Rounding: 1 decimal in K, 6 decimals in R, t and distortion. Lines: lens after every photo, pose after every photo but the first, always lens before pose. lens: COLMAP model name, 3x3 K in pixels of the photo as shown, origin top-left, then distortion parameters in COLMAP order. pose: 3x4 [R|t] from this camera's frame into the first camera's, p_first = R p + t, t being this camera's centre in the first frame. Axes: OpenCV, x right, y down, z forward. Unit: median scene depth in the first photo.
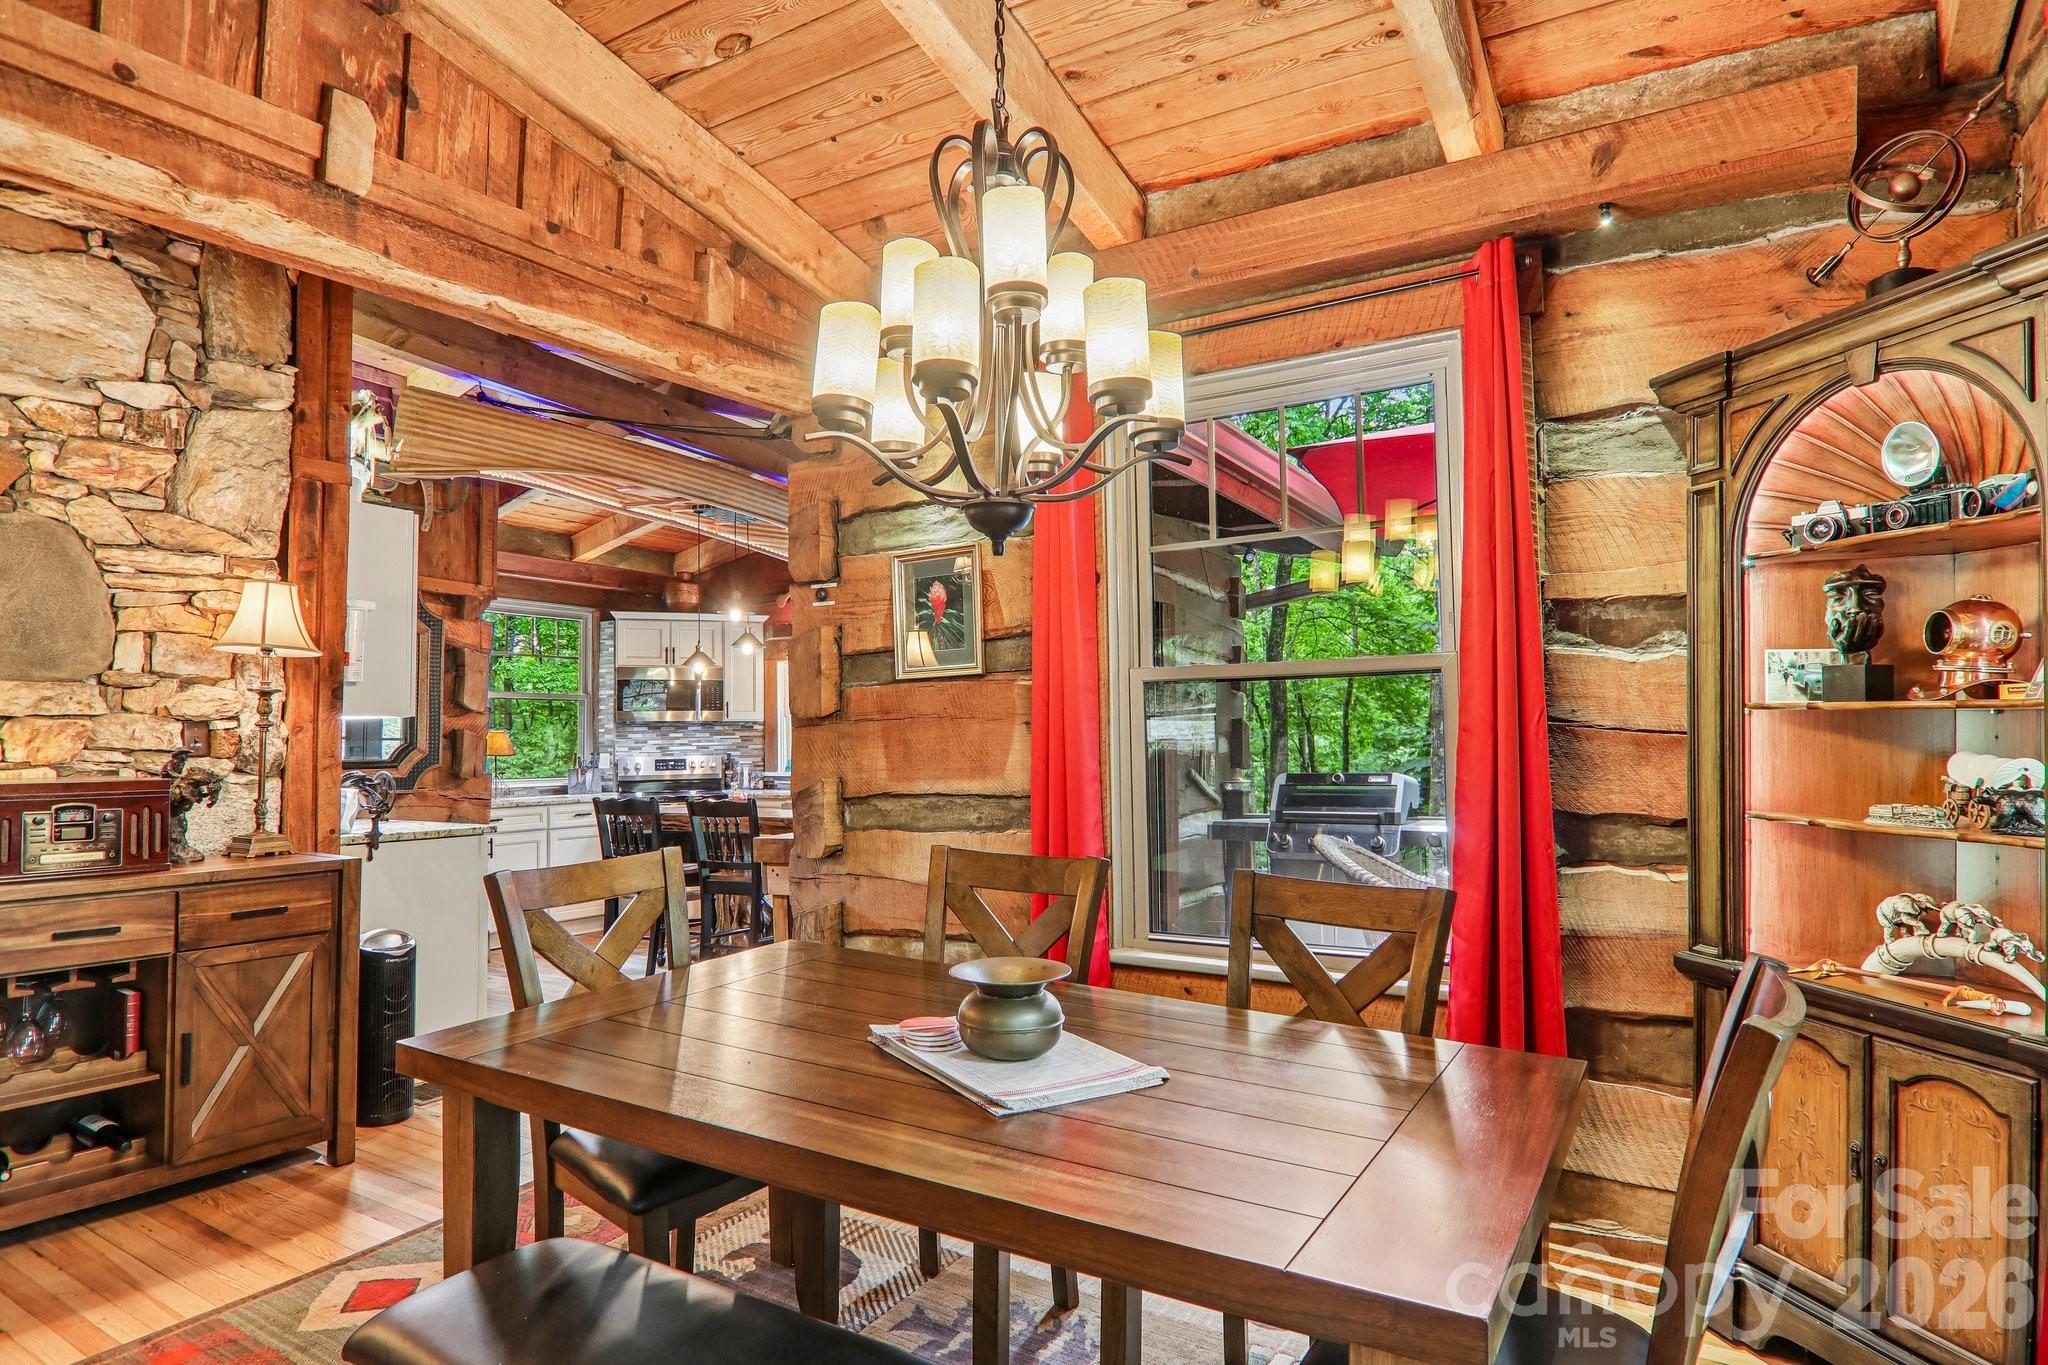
lens RADIAL K [[1138.1, 0, 1025.0], [0, 1138.1, 704.6], [0, 0, 1]] dist [0.005084, -0.013586]
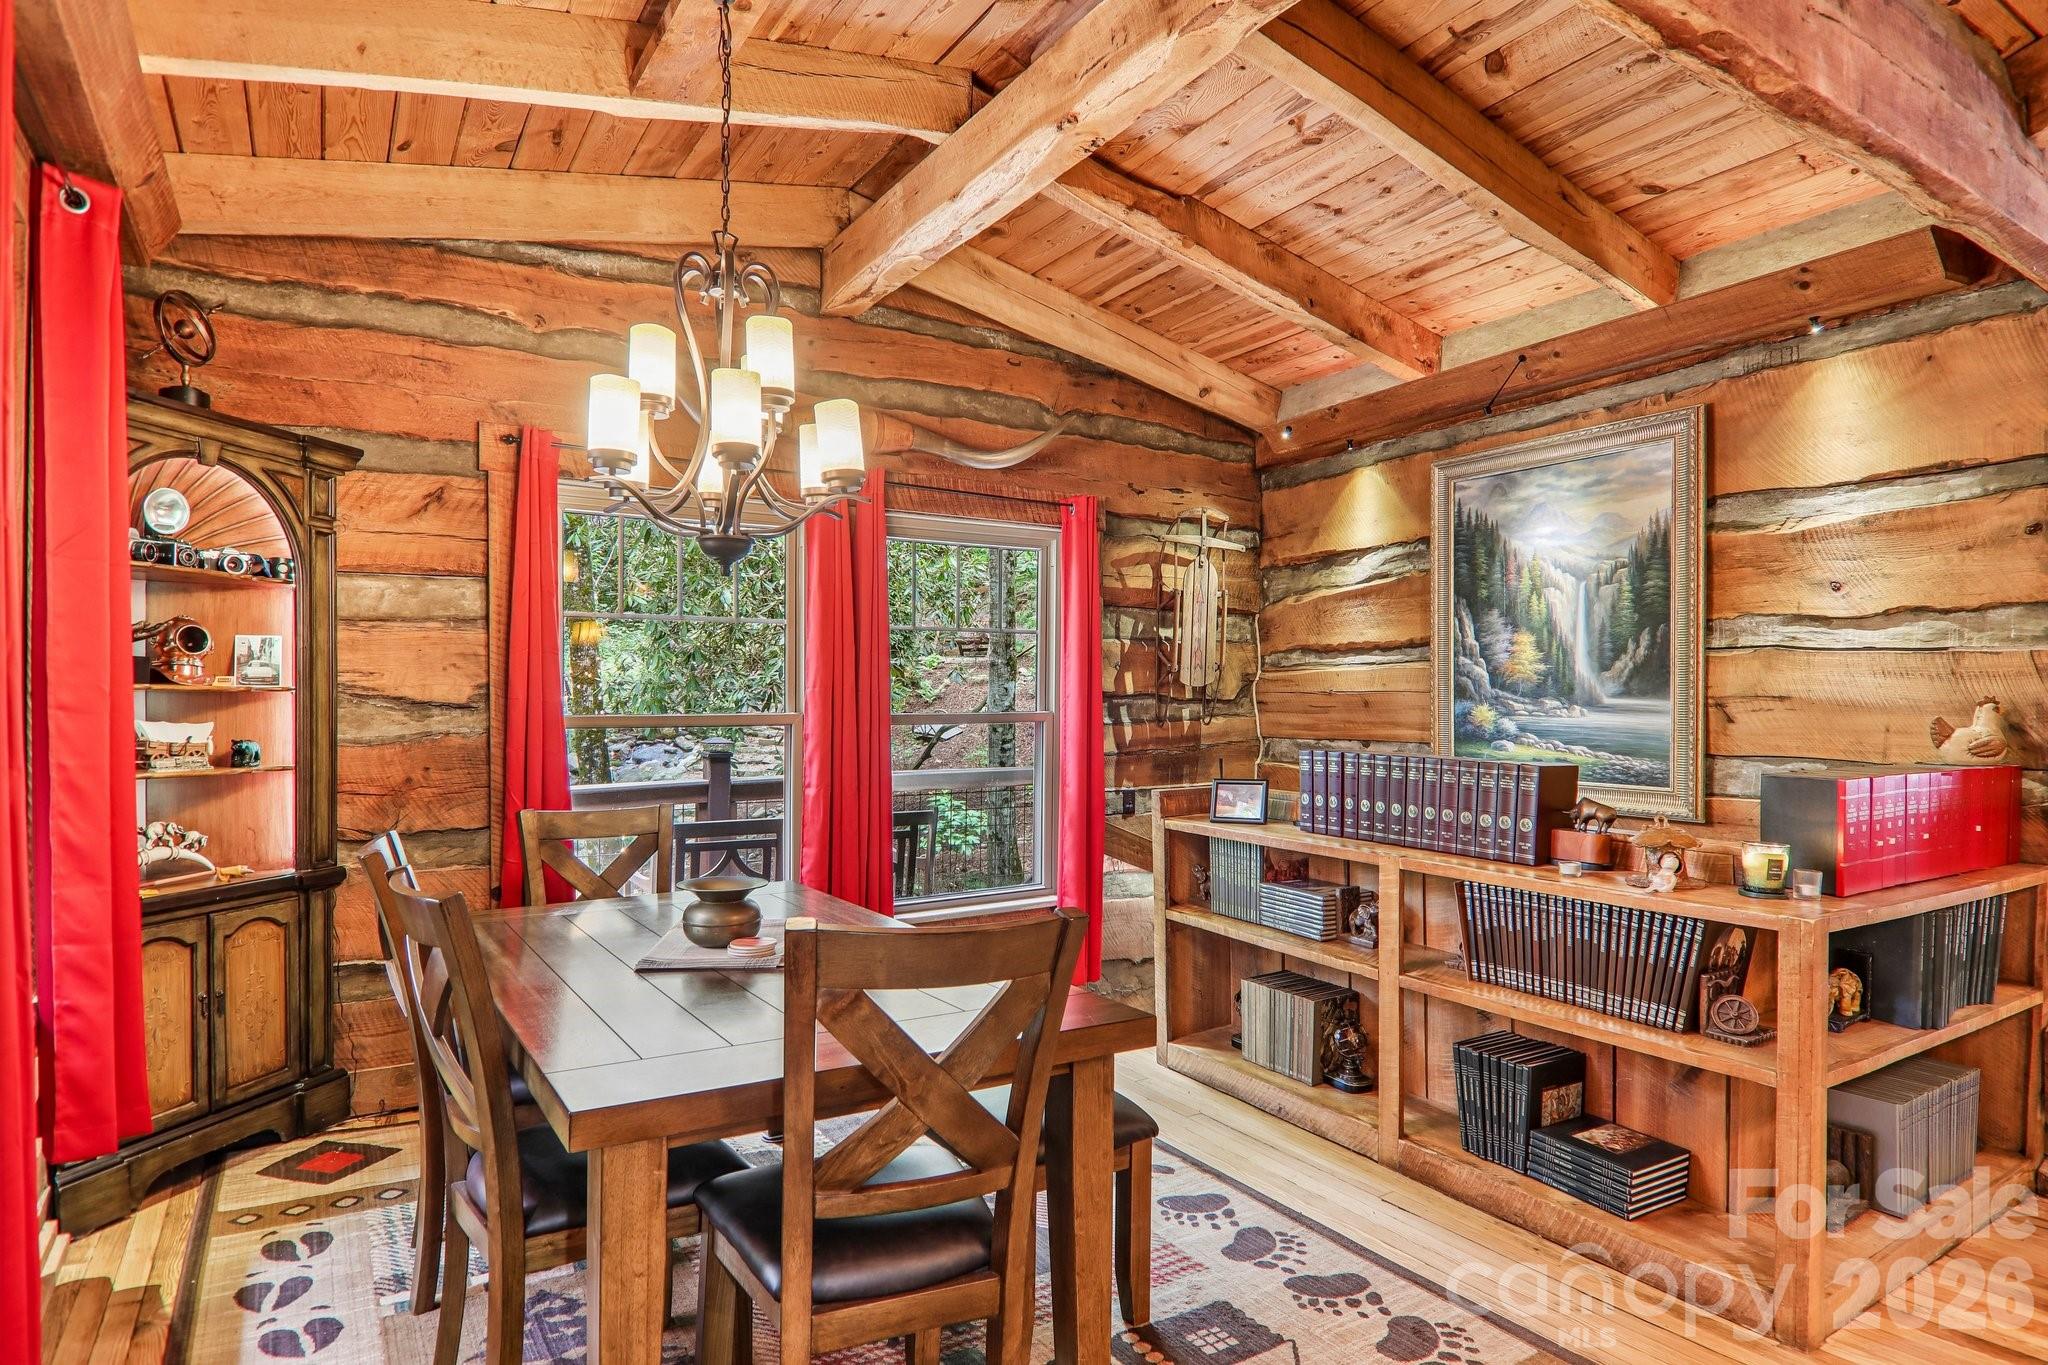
lens RADIAL K [[1138.1, 0, 1025.0], [0, 1138.1, 704.6], [0, 0, 1]] dist [0.005084, -0.013586]
pose [[-0.898459, -0.003338, 0.439045, -0.450330], [-0.010288, 0.999857, -0.013451, 0.016366], [-0.438937, -0.016602, -0.898365, 0.997984]]
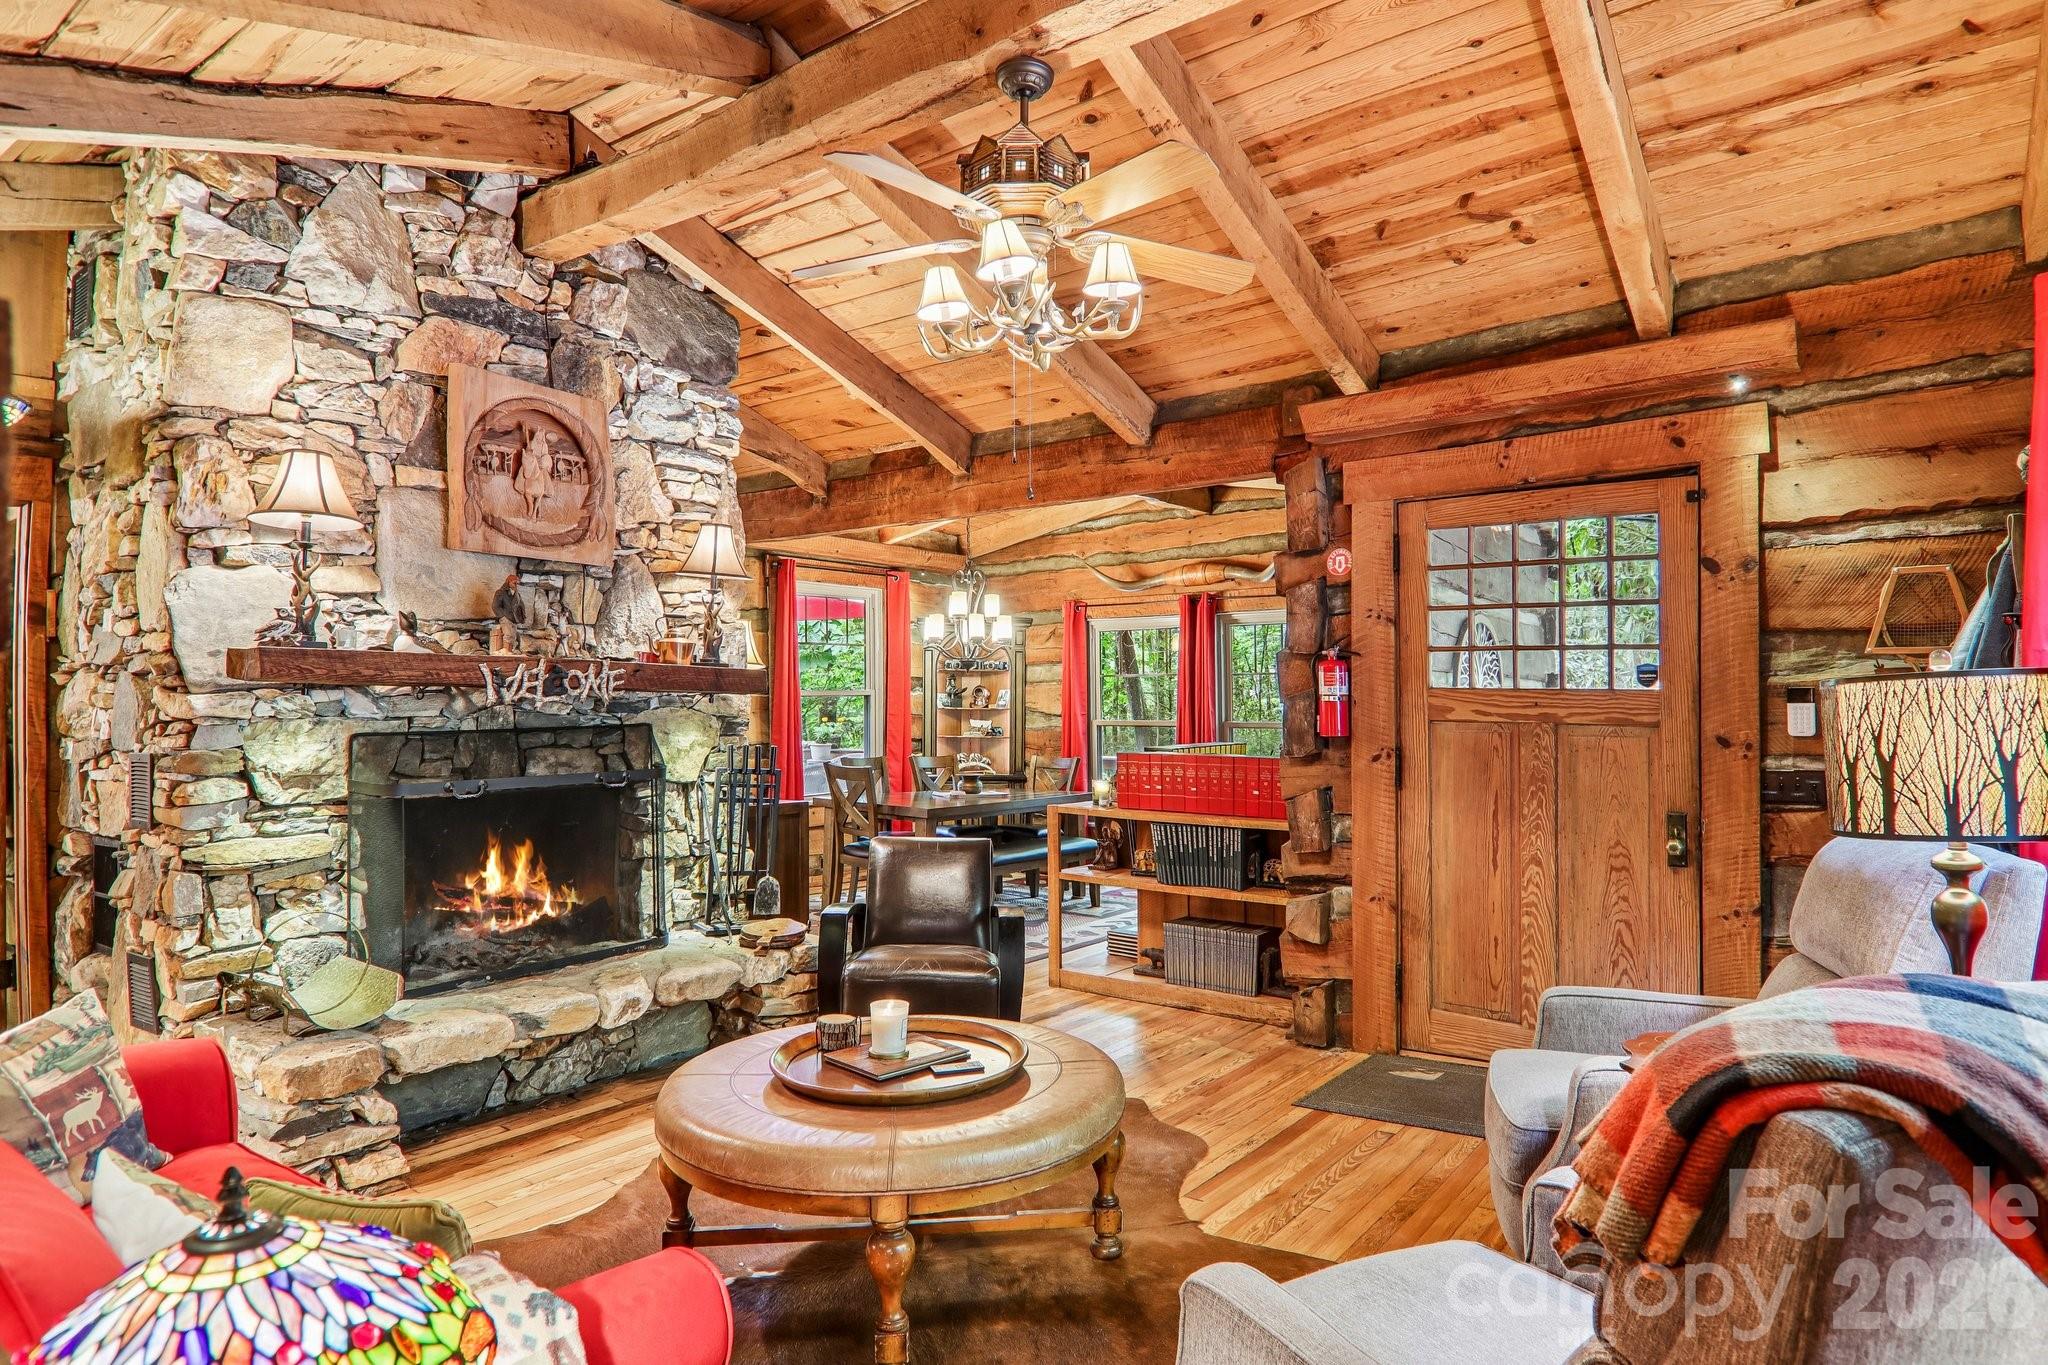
lens RADIAL K [[1138.1, 0, 1025.0], [0, 1138.1, 704.6], [0, 0, 1]] dist [0.005084, -0.013586]
pose [[0.101678, 0.002741, 0.994814, -1.947951], [-0.025006, 0.999687, -0.000199, -0.010680], [-0.994503, -0.024856, 0.101715, 0.193813]]
